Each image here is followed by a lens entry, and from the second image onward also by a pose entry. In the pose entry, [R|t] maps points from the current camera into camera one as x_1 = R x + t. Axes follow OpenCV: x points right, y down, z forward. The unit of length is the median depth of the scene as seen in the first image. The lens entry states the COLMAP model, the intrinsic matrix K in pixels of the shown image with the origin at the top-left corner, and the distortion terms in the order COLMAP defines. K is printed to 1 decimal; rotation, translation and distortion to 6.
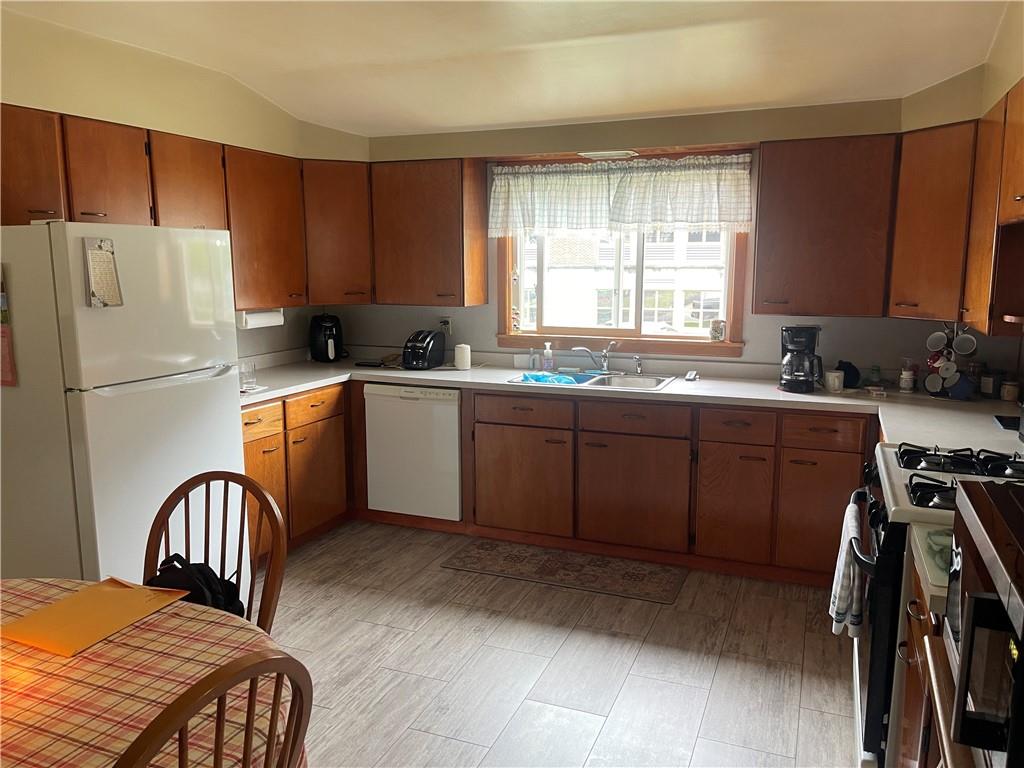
lens RADIAL K [[771.1, 0, 523.5], [0, 771.1, 385.6], [0, 0, 1]] dist [0.122309, -0.171797]
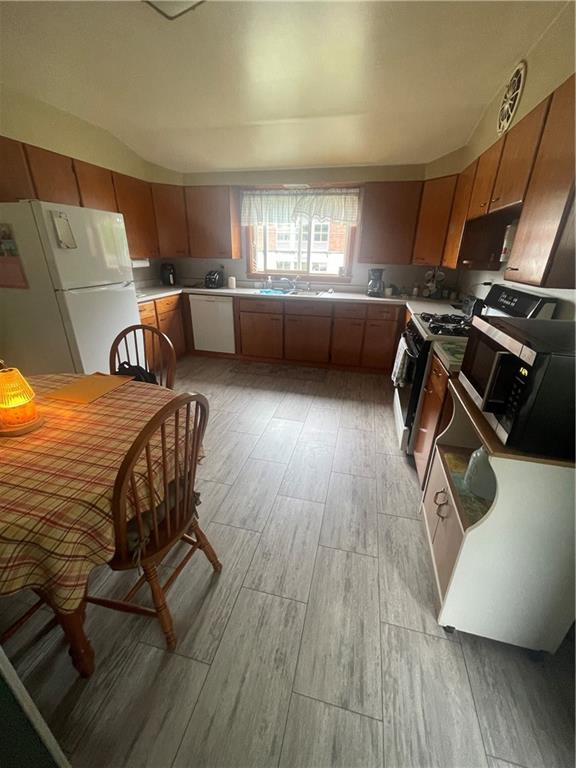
lens RADIAL K [[309.3, 0, 290.5], [0, 309.3, 379.1], [0, 0, 1]] dist [0.000333, 0.000139]
pose [[0.990224, -0.035236, 0.134960, -0.050883], [0.002310, 0.971577, 0.236712, 0.029273], [-0.139464, -0.234086, 0.962161, 0.038415]]
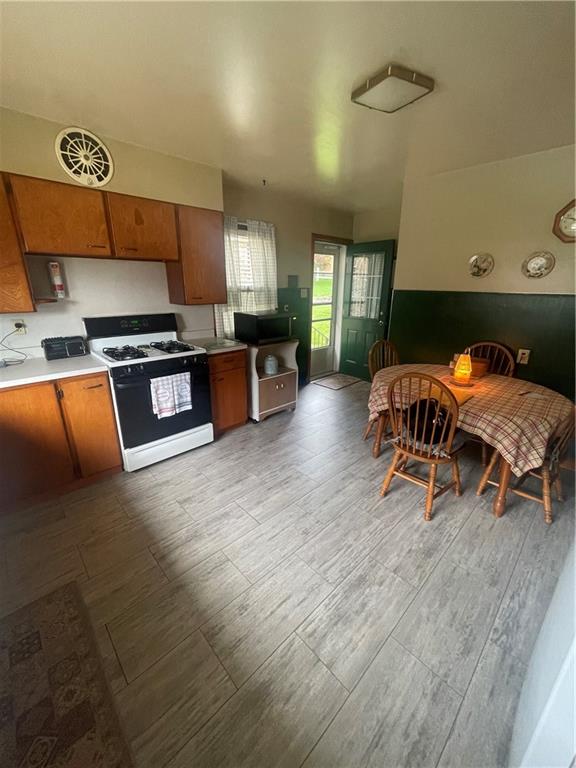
lens RADIAL K [[309.3, 0, 290.5], [0, 309.3, 379.1], [0, 0, 1]] dist [0.000333, 0.000139]
pose [[-0.910474, -0.123592, 0.394666, -0.219912], [0.064011, 0.900688, 0.429726, -0.147088], [-0.408581, 0.416517, -0.812142, 1.032729]]
